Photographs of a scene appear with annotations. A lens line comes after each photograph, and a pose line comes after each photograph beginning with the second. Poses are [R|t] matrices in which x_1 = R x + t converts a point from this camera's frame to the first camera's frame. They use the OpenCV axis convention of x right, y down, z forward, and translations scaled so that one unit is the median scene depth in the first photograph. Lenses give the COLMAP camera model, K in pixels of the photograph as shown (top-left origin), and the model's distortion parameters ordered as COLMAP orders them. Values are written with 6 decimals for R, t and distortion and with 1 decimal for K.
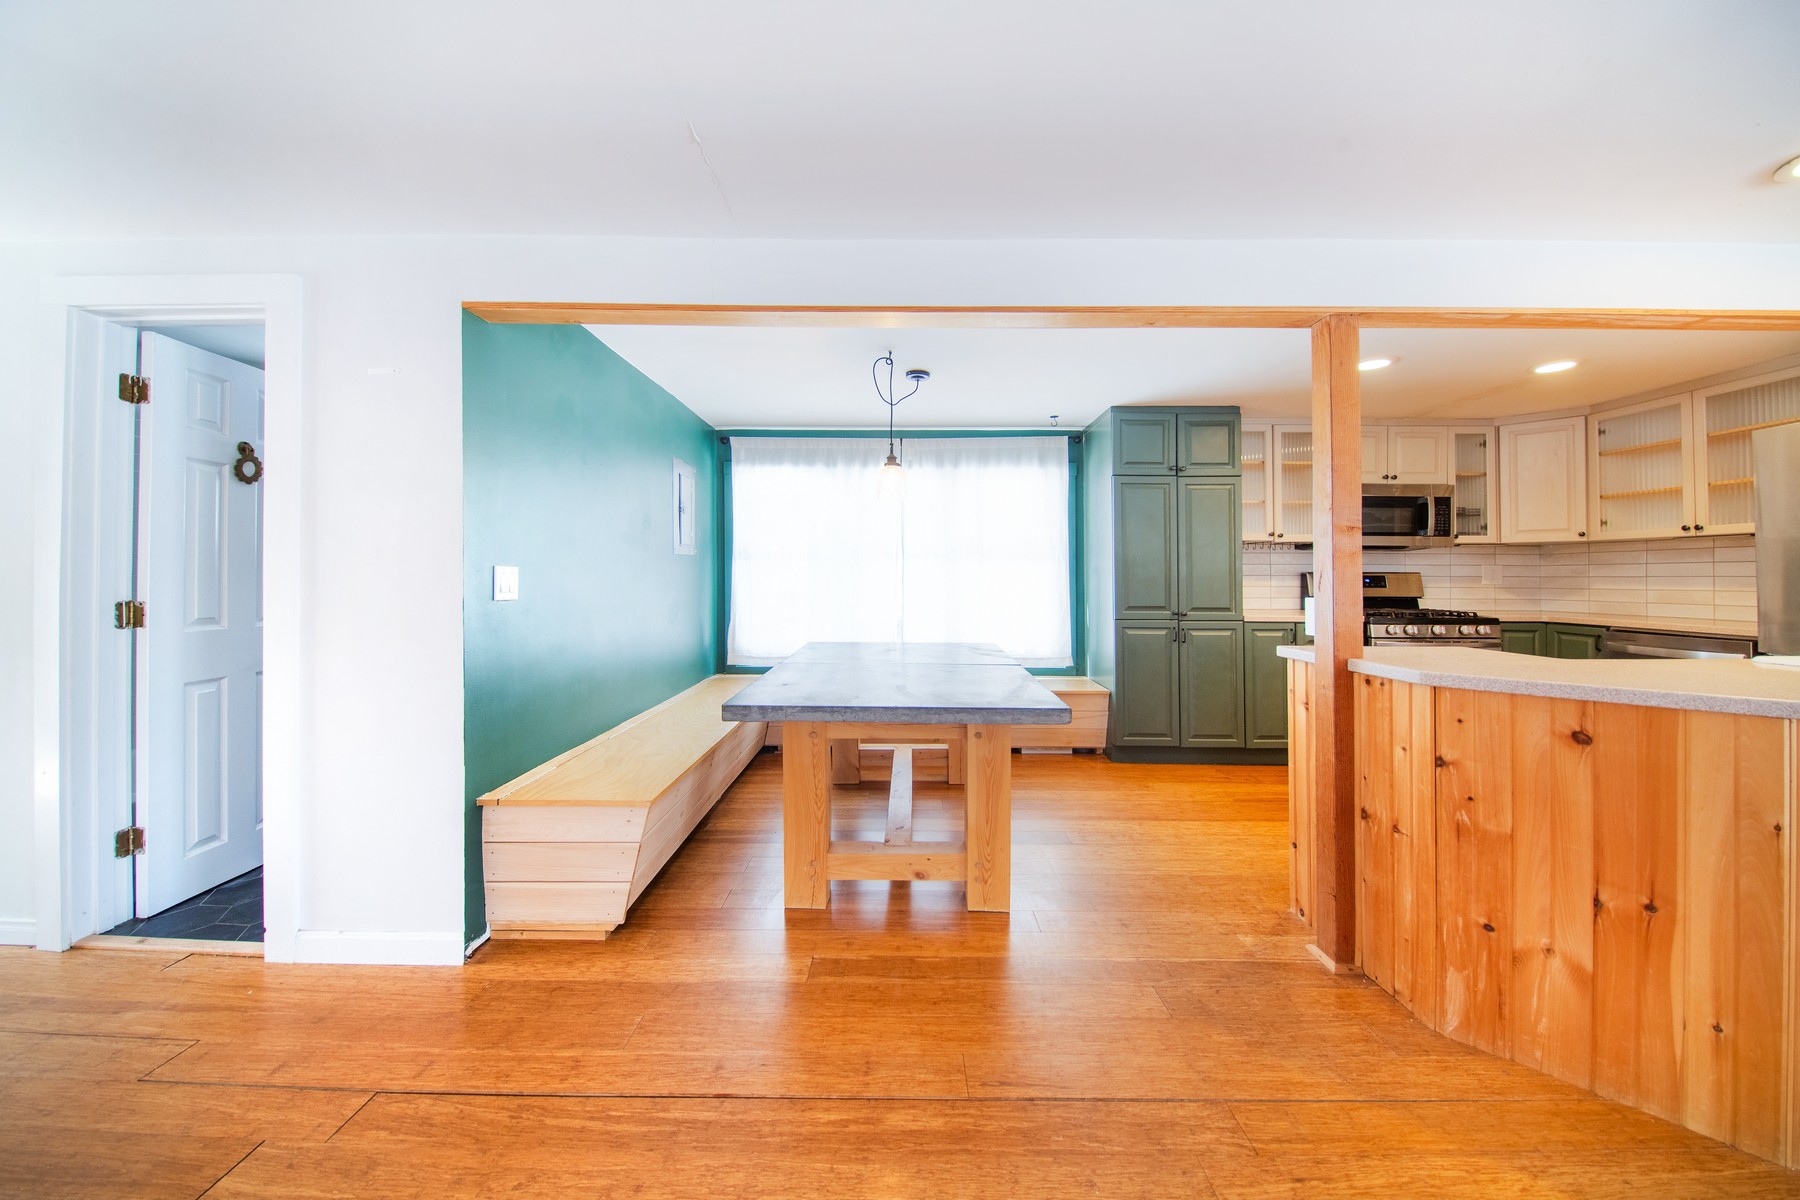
lens RADIAL K [[595.9, 0, 880.3], [0, 595.9, 575.5], [0, 0, 1]] dist [-0.015567, -0.000460]
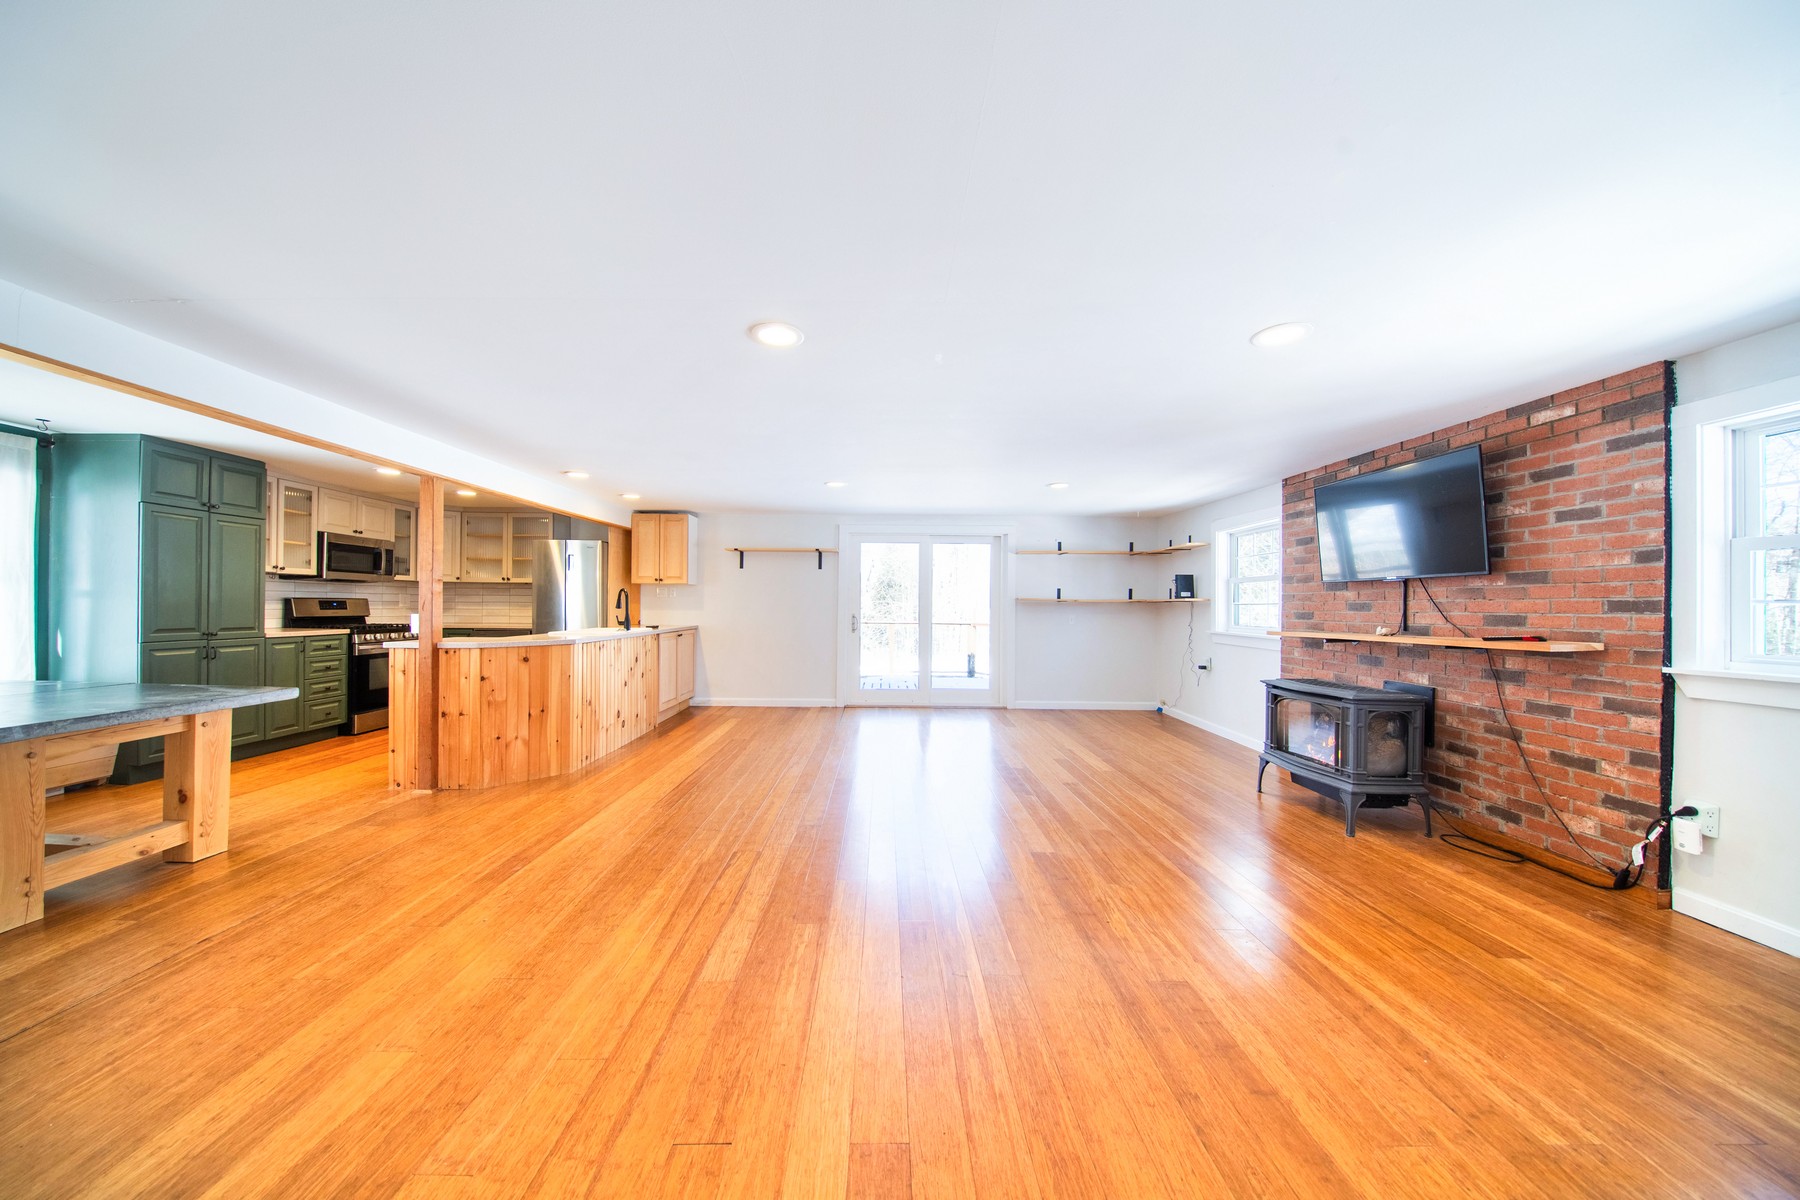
lens RADIAL K [[613.6, 0, 896.5], [0, 613.6, 602.0], [0, 0, 1]] dist [-0.015155, -0.000155]
pose [[-0.033124, 0.004749, 0.999440, -0.690374], [-0.011727, 0.999918, -0.005140, -0.005732], [-0.999382, -0.011890, -0.033065, -0.272728]]
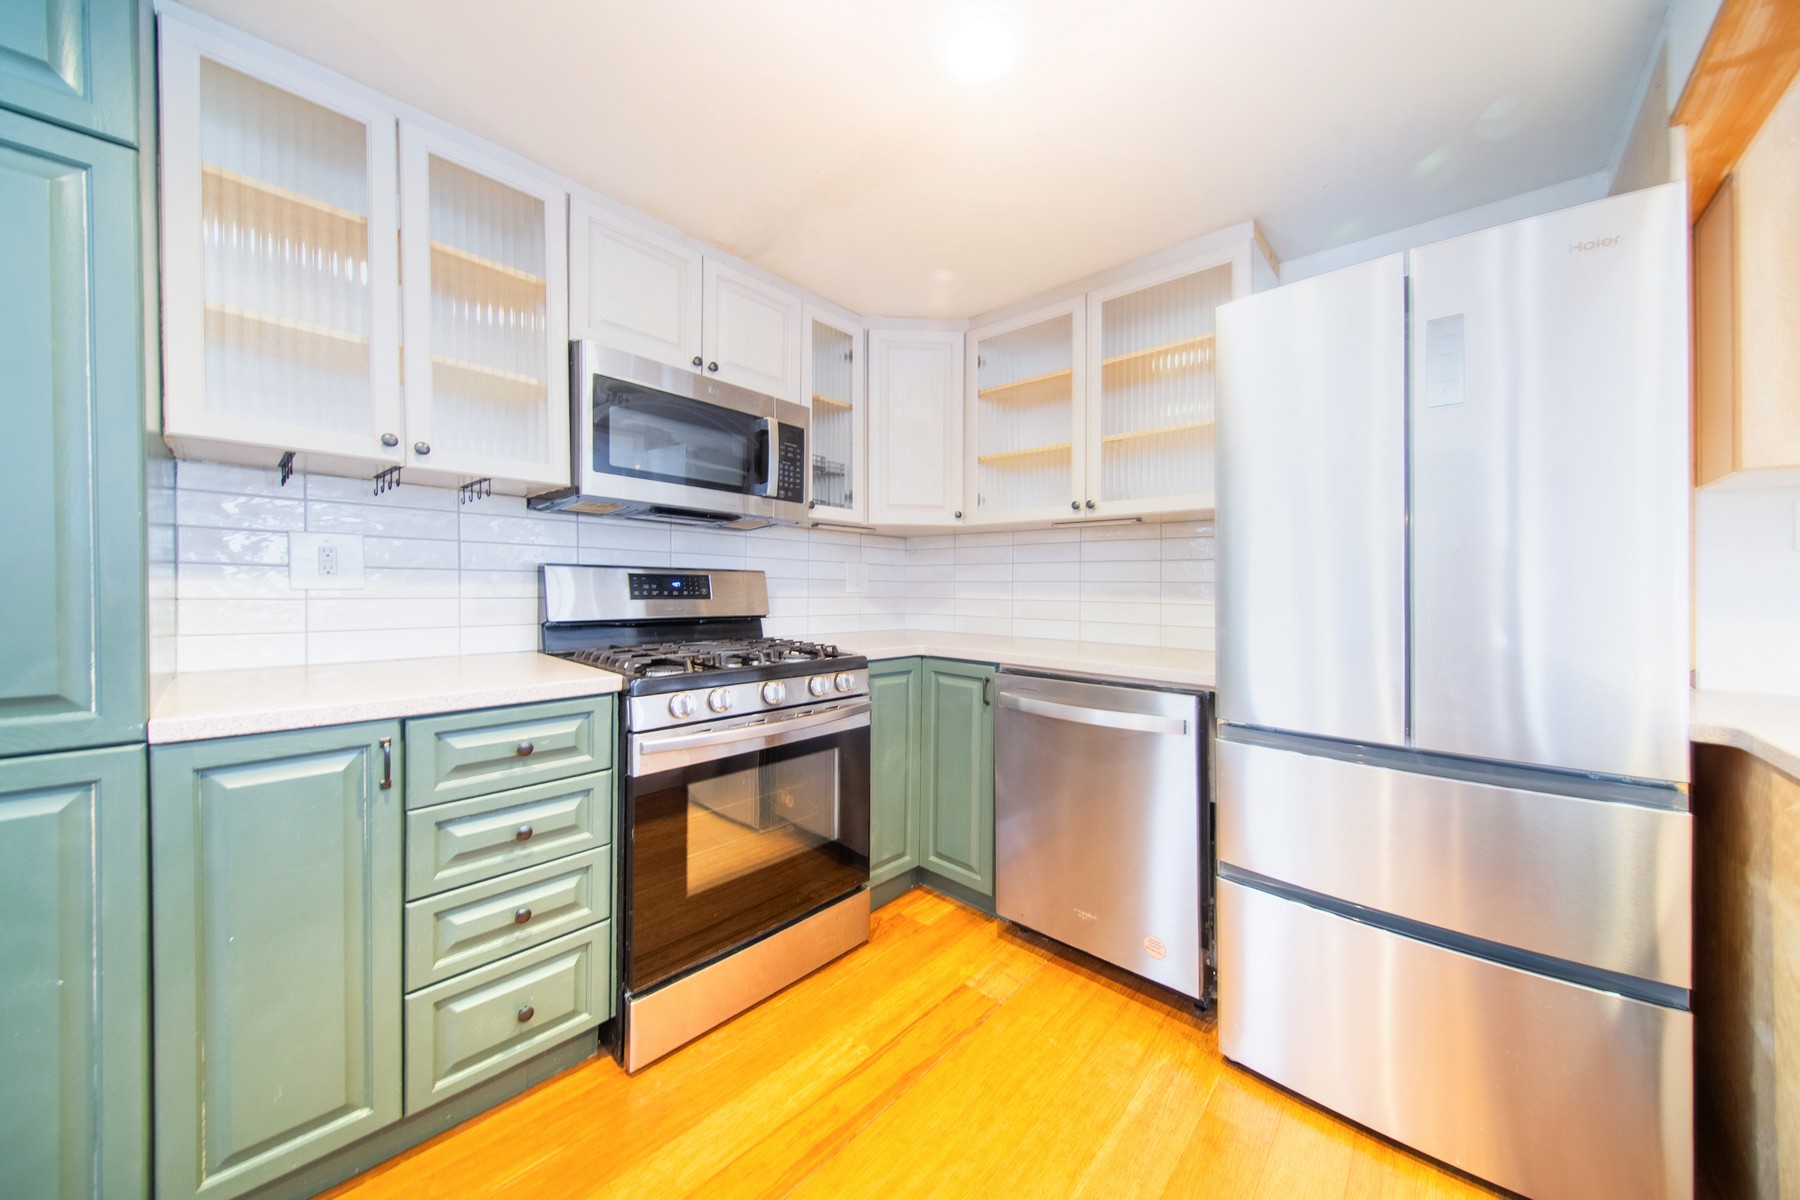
lens RADIAL K [[647.8, 0, 899.0], [0, 647.8, 590.5], [0, 0, 1]] dist [-0.016470, -0.000088]
pose [[0.637796, 0.000354, 0.770205, 0.614575], [-0.010851, 0.999905, 0.008526, 0.007486], [-0.770129, -0.013795, 0.637739, 0.595706]]
